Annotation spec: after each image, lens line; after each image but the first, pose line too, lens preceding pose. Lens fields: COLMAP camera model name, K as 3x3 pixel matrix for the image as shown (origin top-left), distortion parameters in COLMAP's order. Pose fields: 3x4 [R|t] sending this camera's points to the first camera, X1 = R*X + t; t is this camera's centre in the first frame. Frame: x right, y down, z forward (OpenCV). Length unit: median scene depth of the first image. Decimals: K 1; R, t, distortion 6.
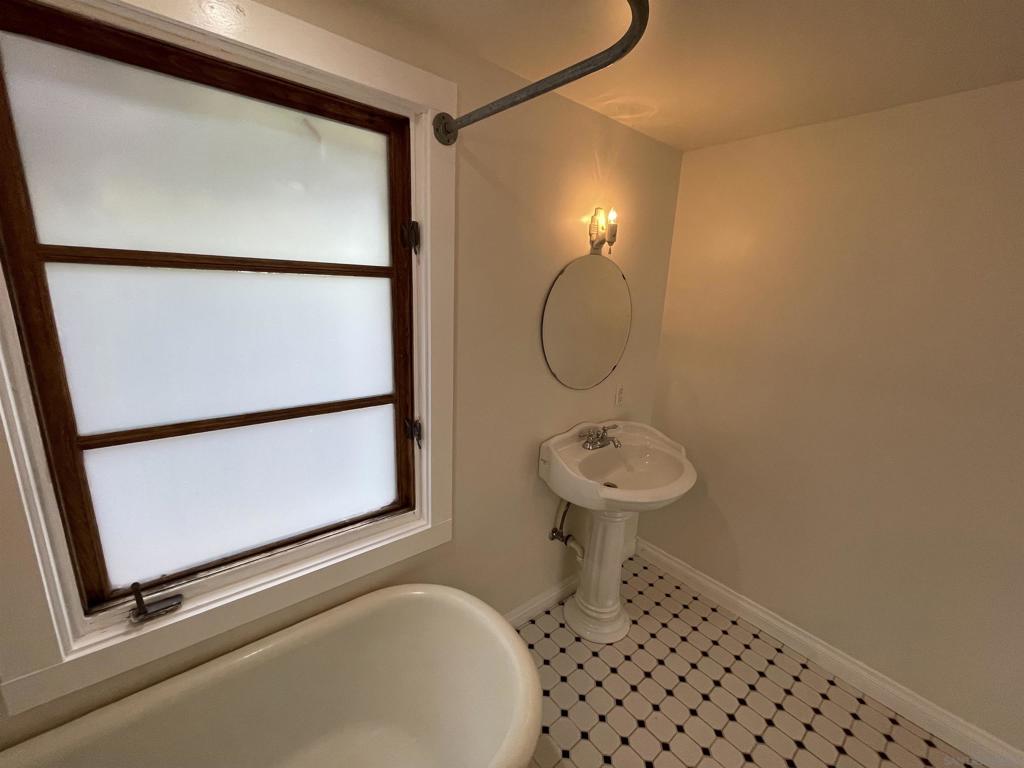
lens RADIAL K [[413.1, 0, 511.2], [0, 413.1, 385.4], [0, 0, 1]] dist [-0.002502, -0.000093]
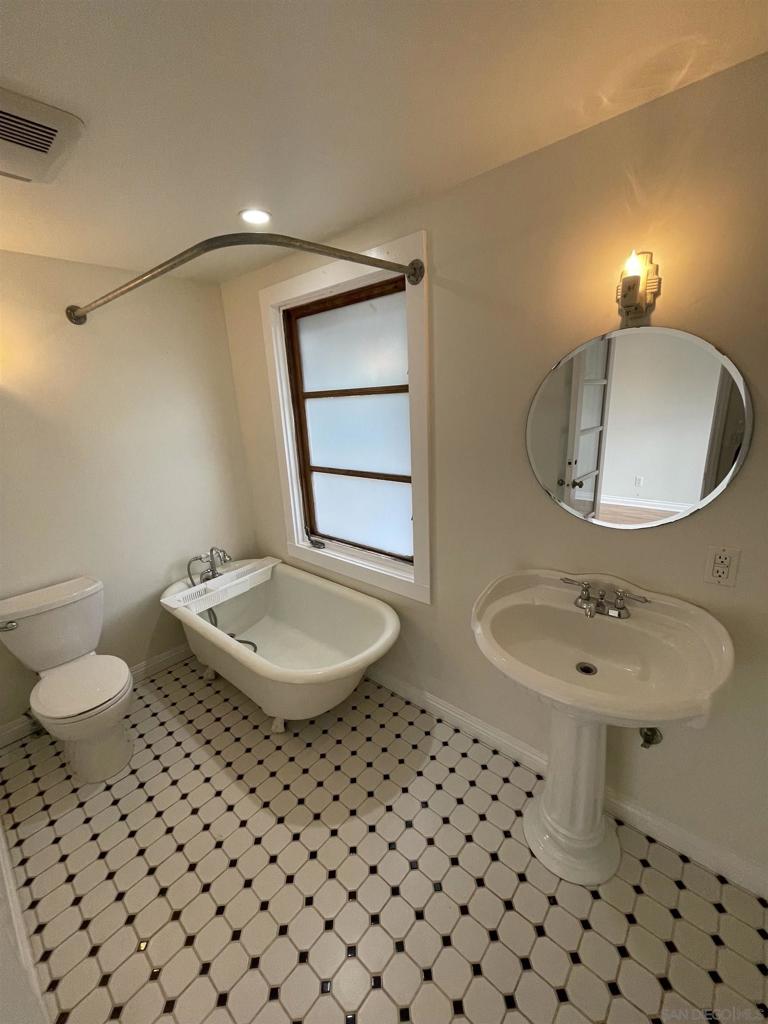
lens RADIAL K [[413.1, 0, 382.2], [0, 413.1, 511.6], [0, 0, 1]] dist [-0.002502, -0.000093]
pose [[0.152812, 0.217099, -0.964114, 1.063922], [-0.171577, 0.966585, 0.190461, -0.112764], [0.973247, 0.136315, 0.184955, 0.668183]]
